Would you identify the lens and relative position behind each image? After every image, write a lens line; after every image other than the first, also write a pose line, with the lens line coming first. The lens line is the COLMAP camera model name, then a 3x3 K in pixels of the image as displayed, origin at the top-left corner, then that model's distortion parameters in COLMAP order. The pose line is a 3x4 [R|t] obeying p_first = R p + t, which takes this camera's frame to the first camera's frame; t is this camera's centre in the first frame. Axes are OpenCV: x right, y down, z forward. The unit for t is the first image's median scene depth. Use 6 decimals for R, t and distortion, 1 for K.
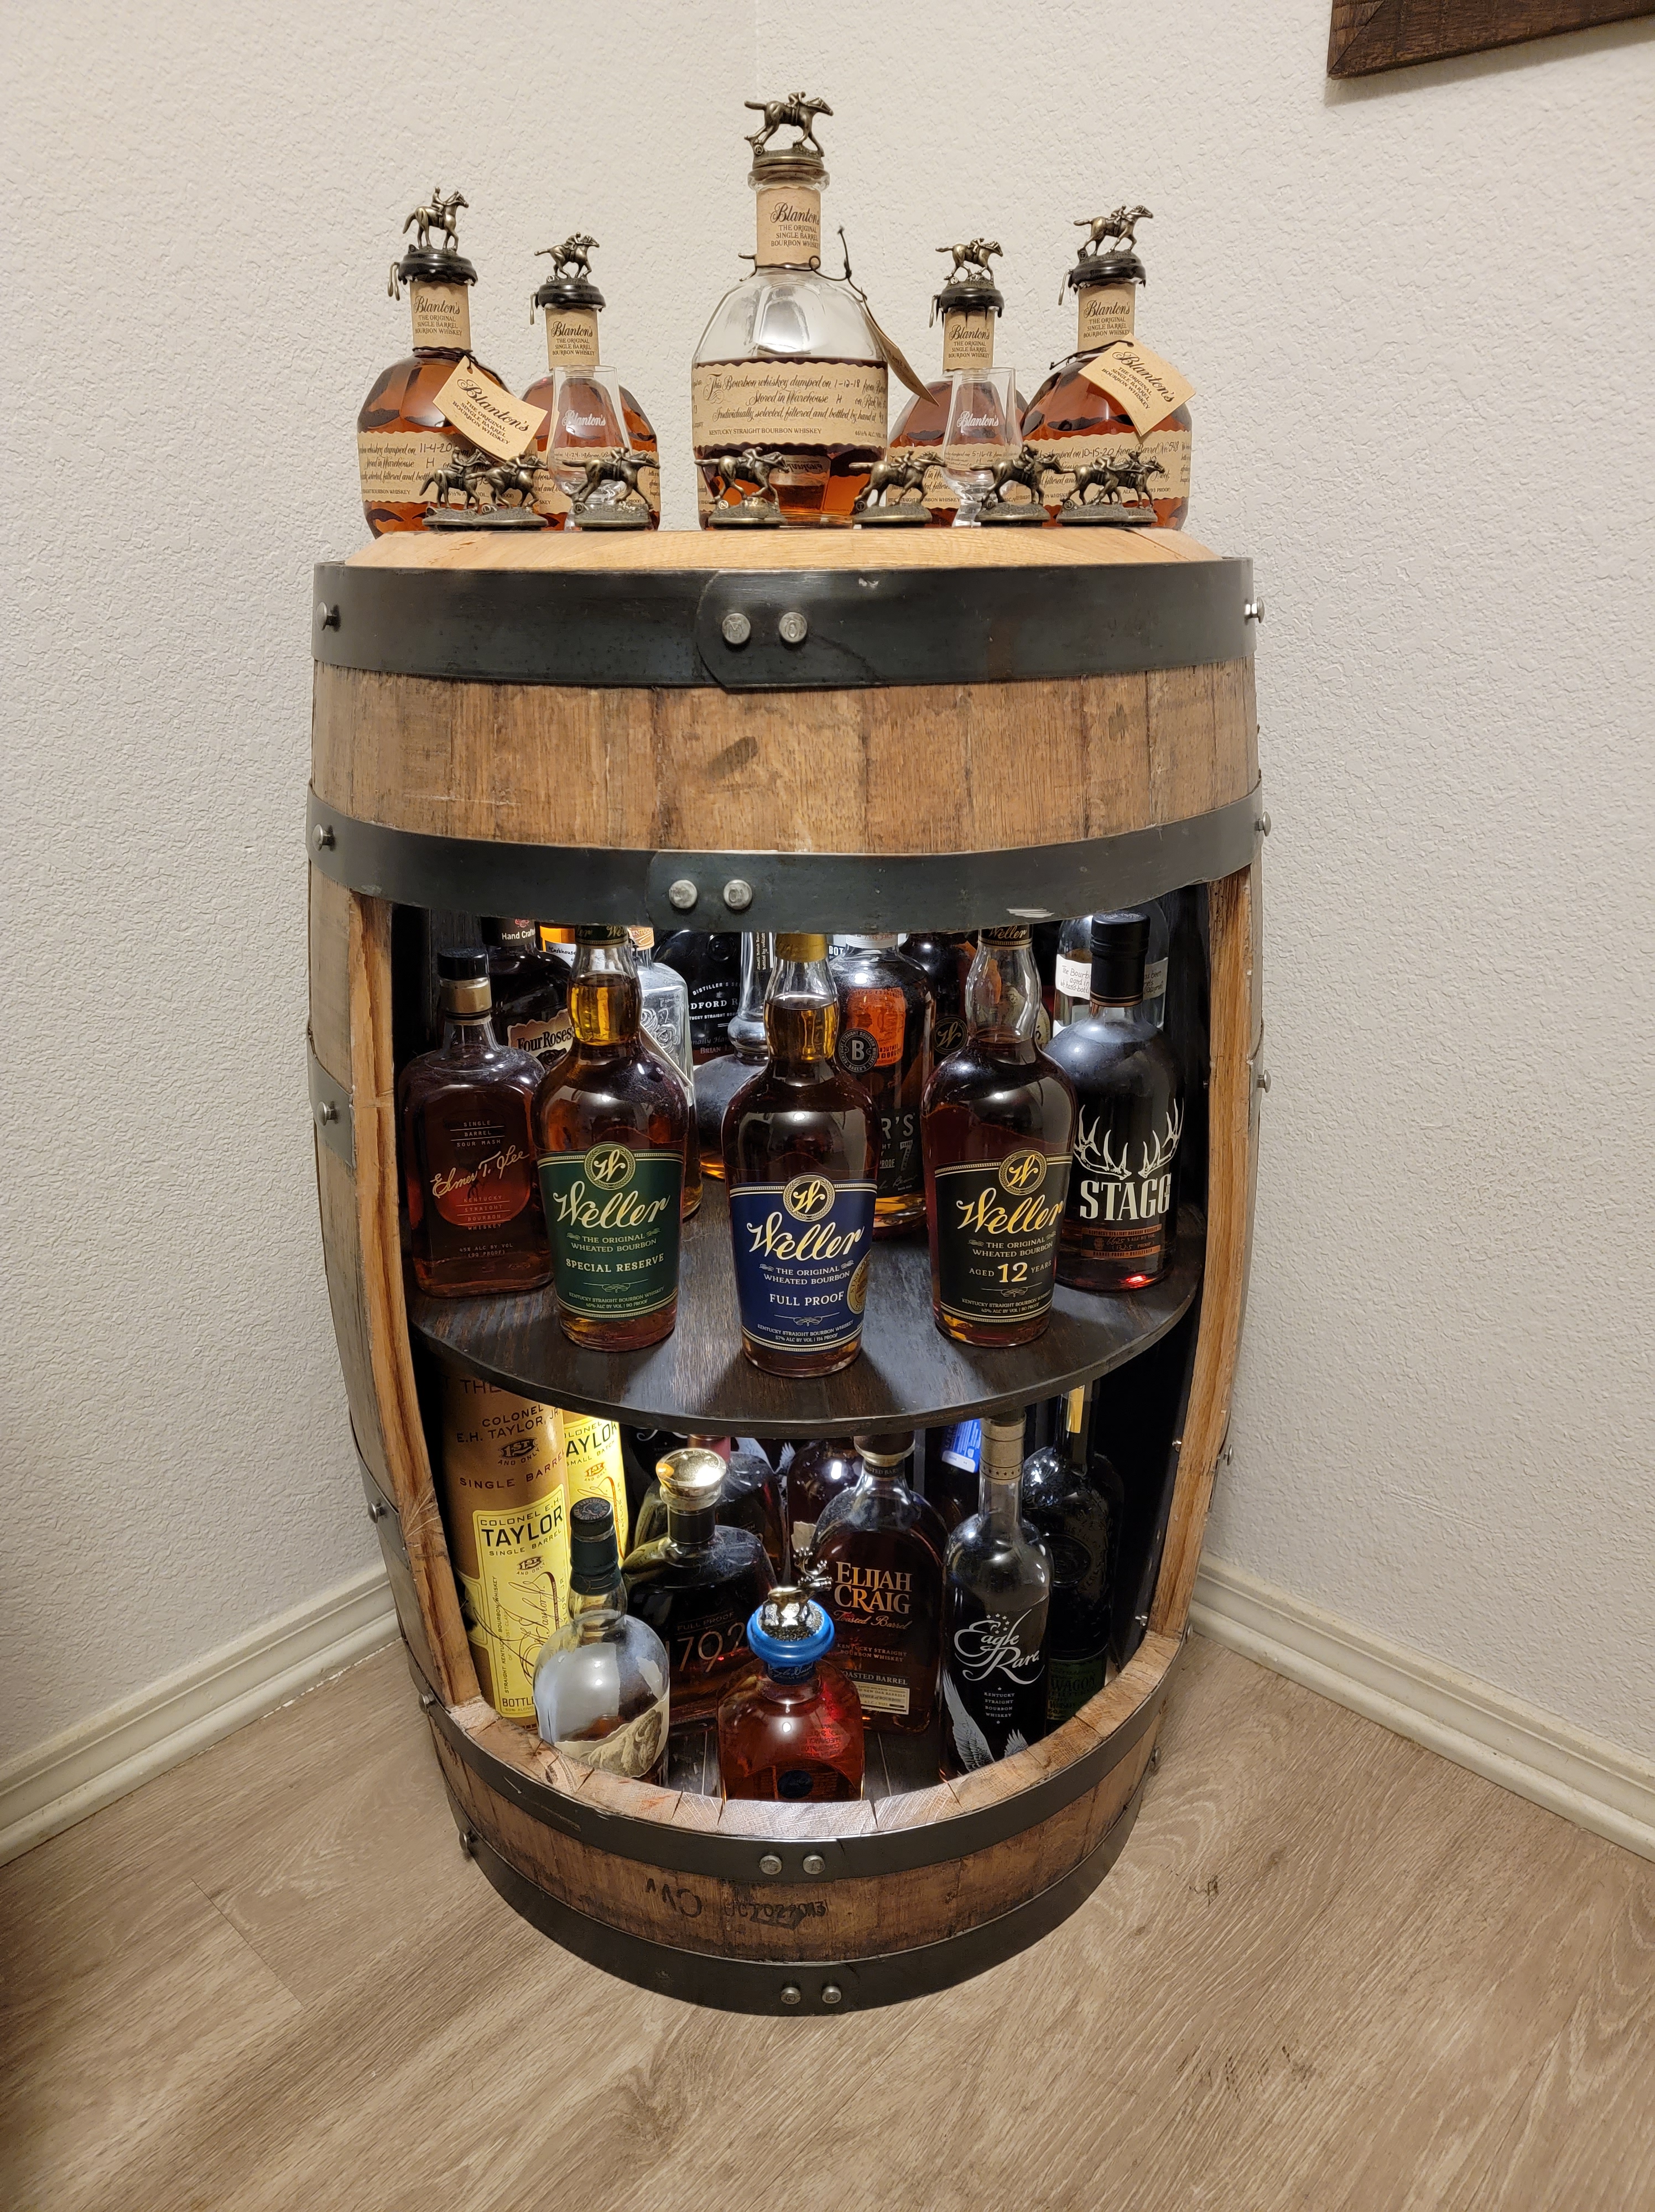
lens RADIAL K [[1535.9, 0, 824.0], [0, 1535.9, 1101.6], [0, 0, 1]] dist [0.057309, -0.058299]
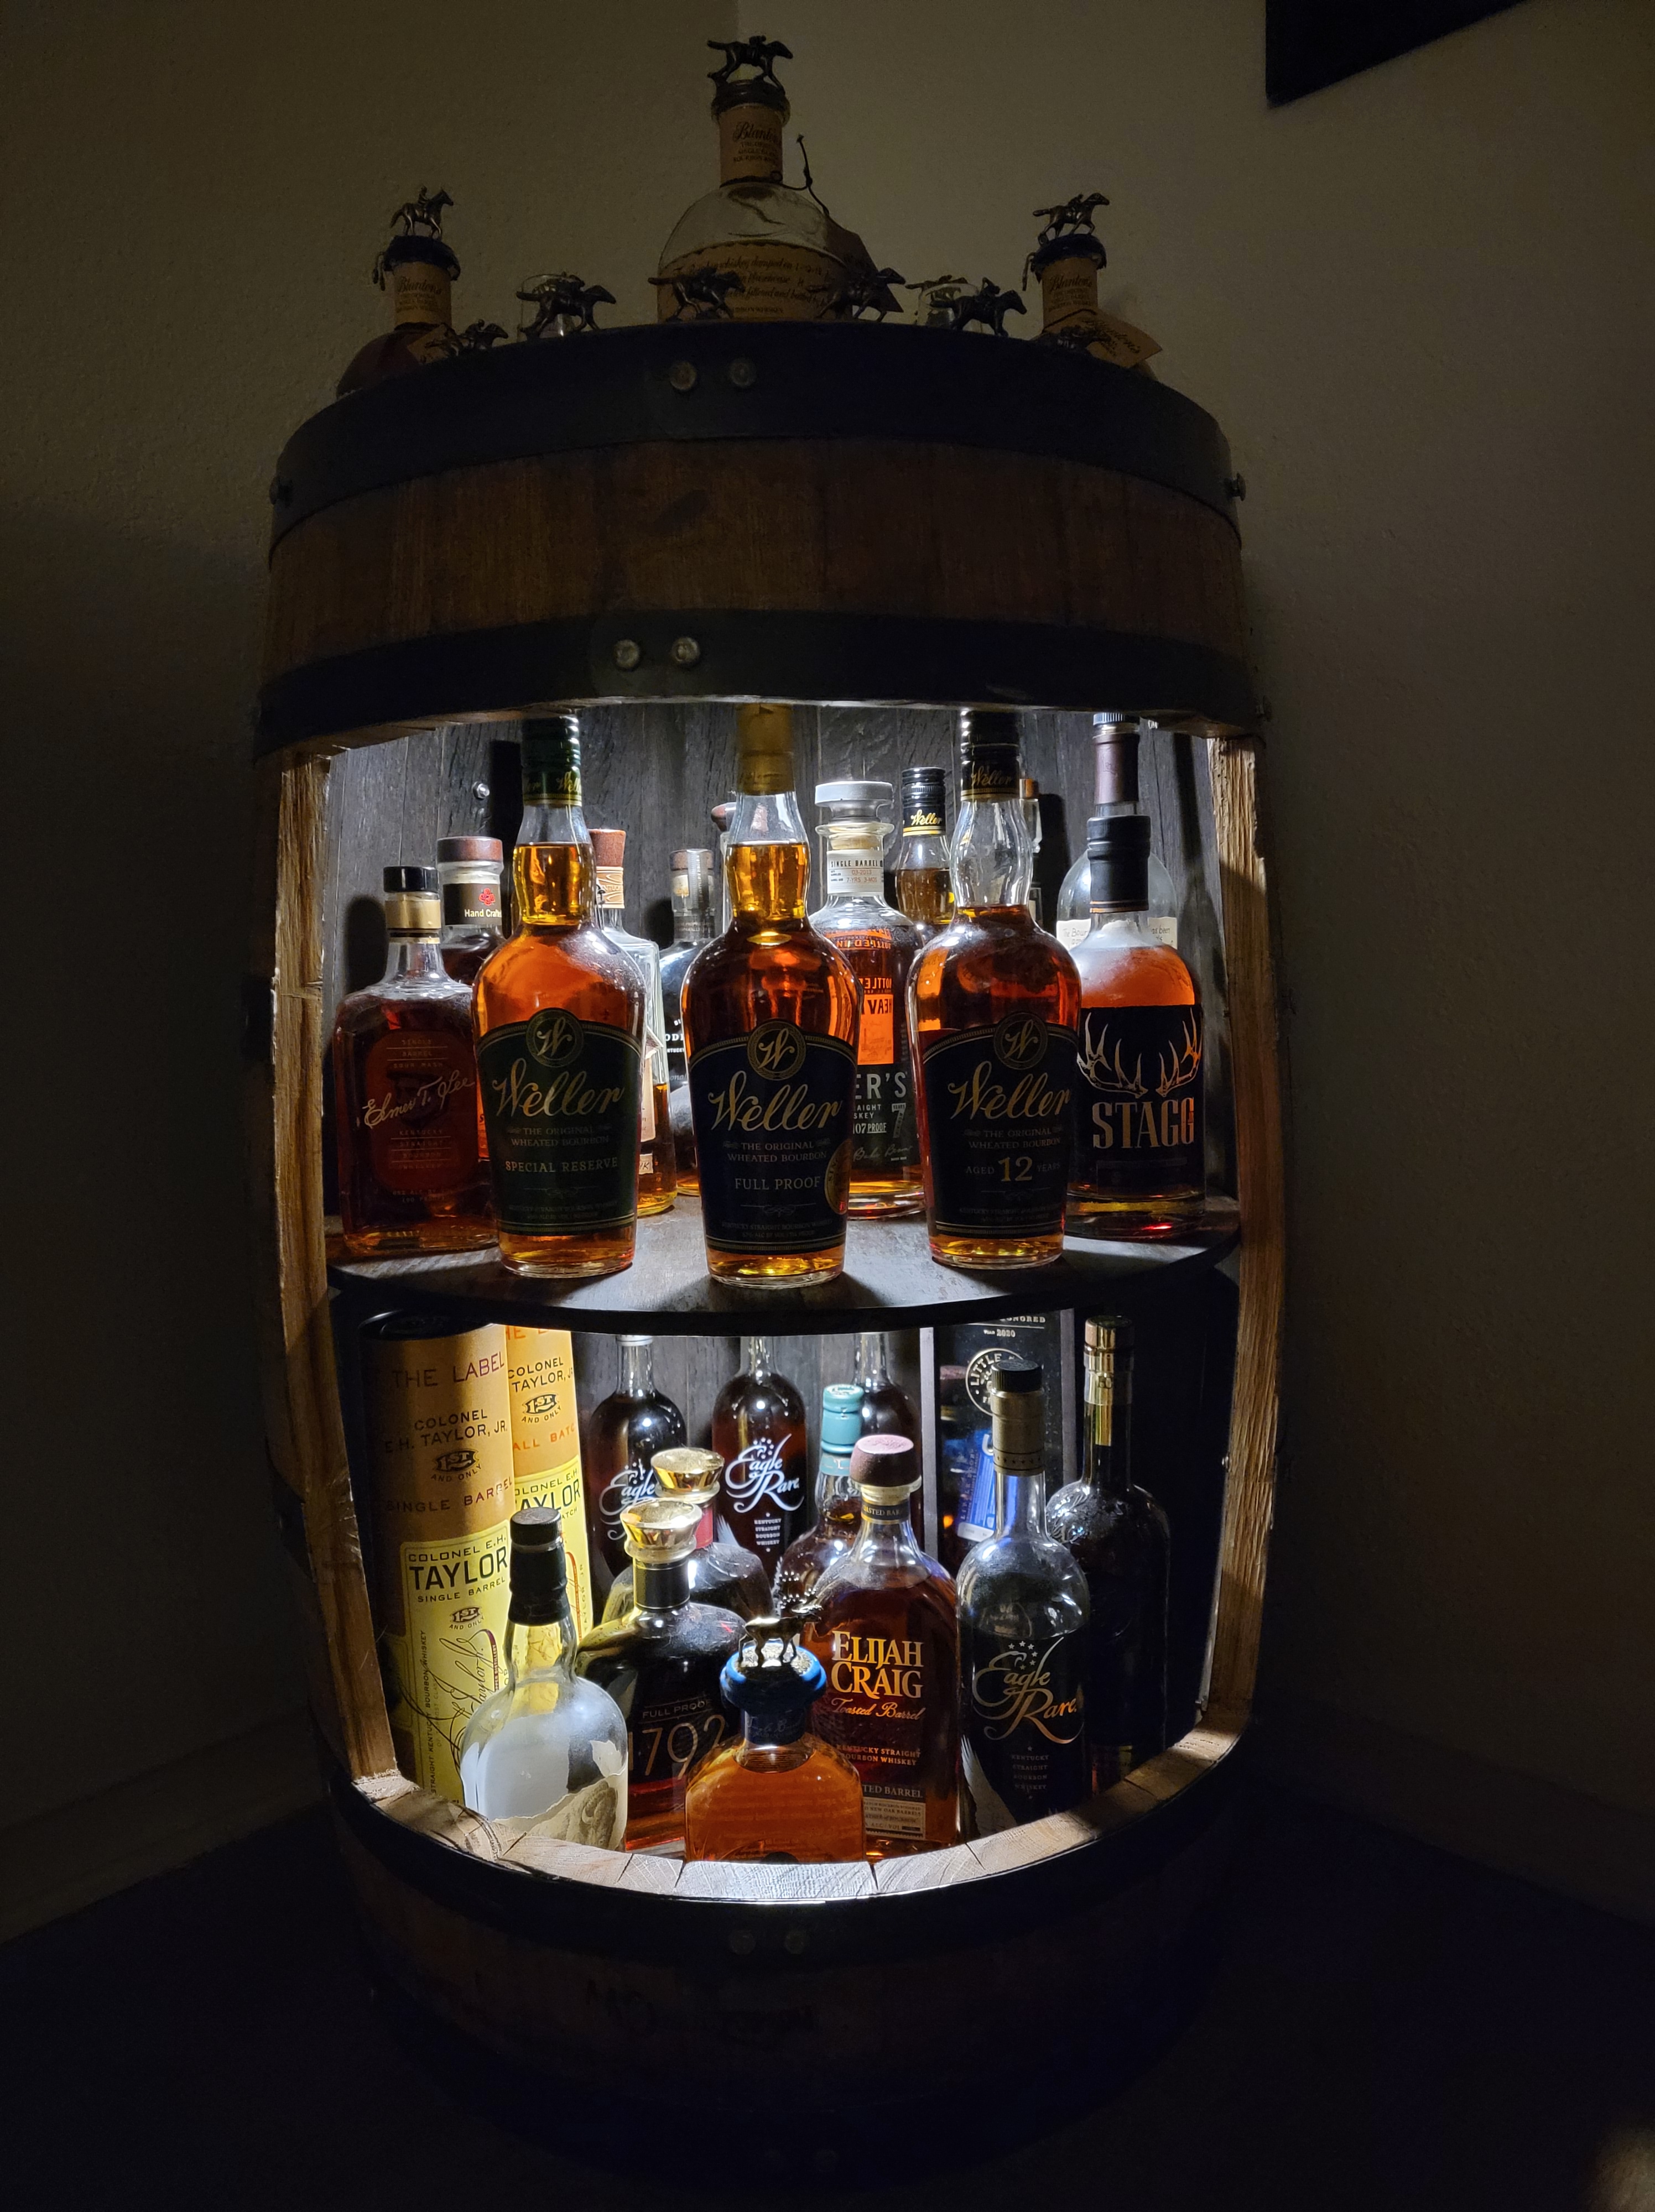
lens RADIAL K [[1535.9, 0, 819.5], [0, 1535.9, 1112.6], [0, 0, 1]] dist [0.057309, -0.058299]
pose [[0.999574, -0.018854, -0.022299, 0.029506], [0.012781, 0.969078, -0.246422, 0.273716], [0.026256, 0.246032, 0.968906, 0.135716]]
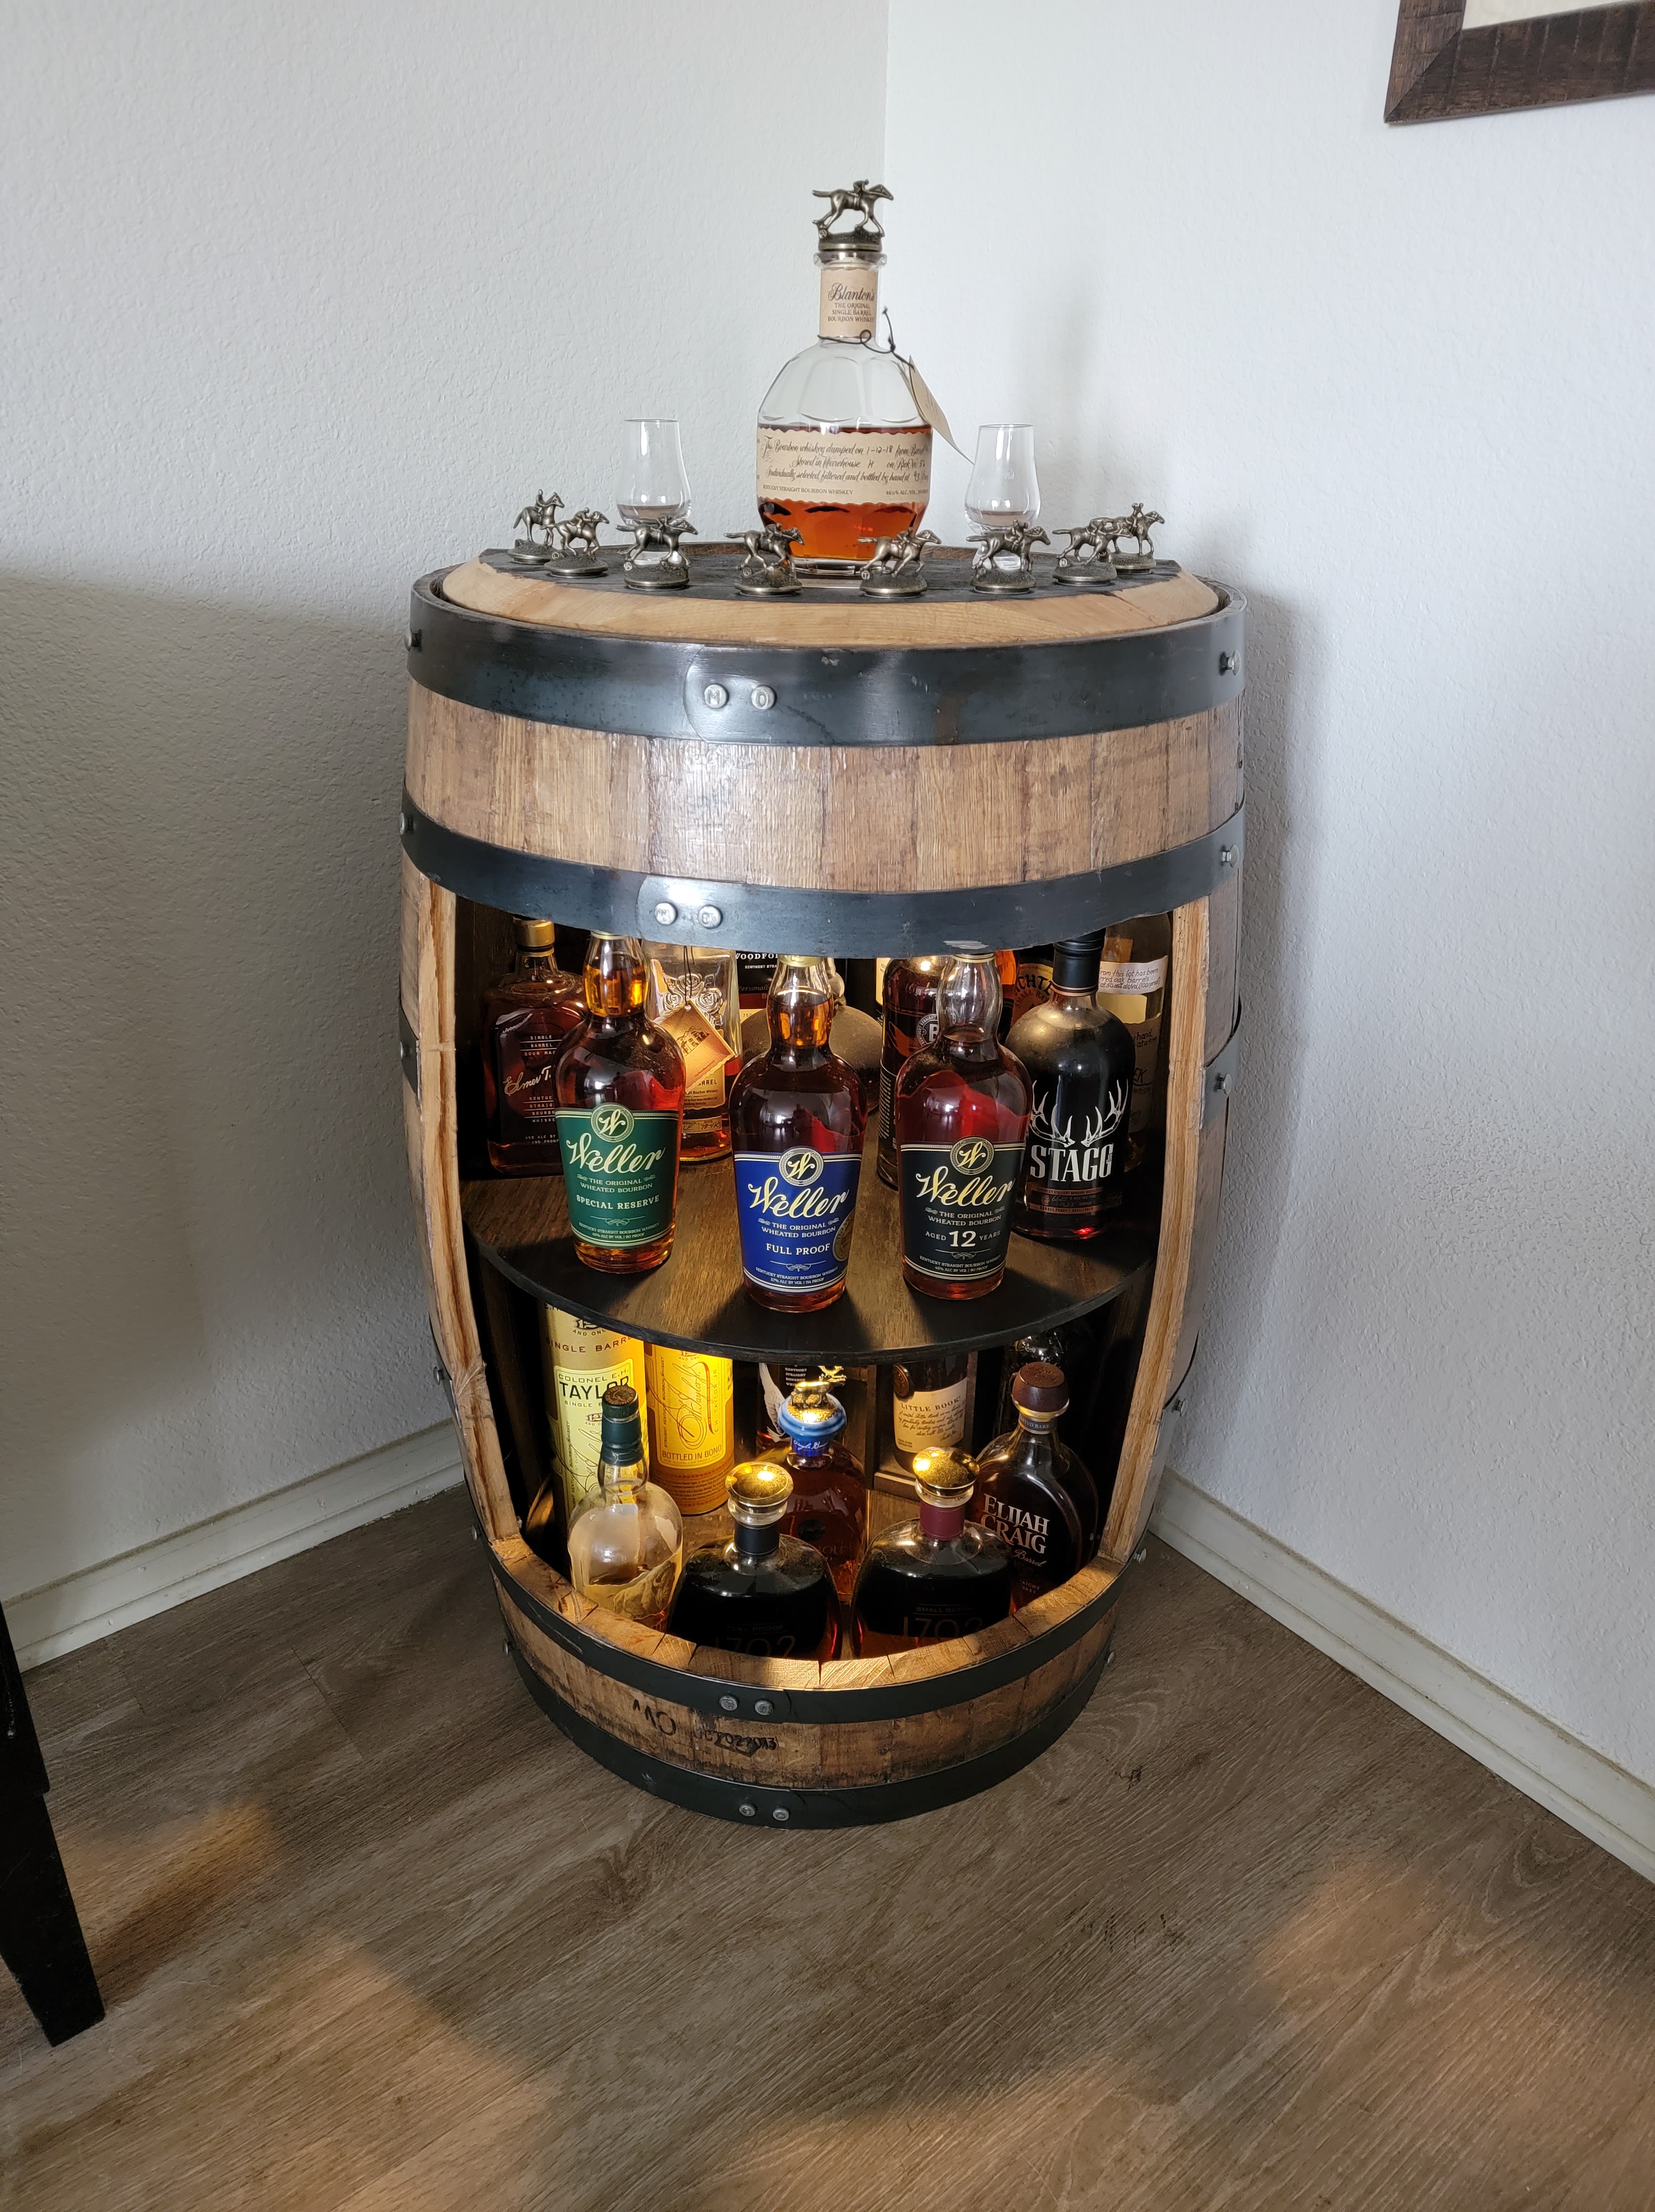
lens RADIAL K [[1535.9, 0, 820.0], [0, 1535.9, 1098.8], [0, 0, 1]] dist [0.057309, -0.058299]
pose [[0.987163, 0.085953, -0.134618, 0.152407], [-0.073935, 0.993022, 0.091871, -0.084212], [0.141575, -0.080739, 0.986629, -0.129439]]
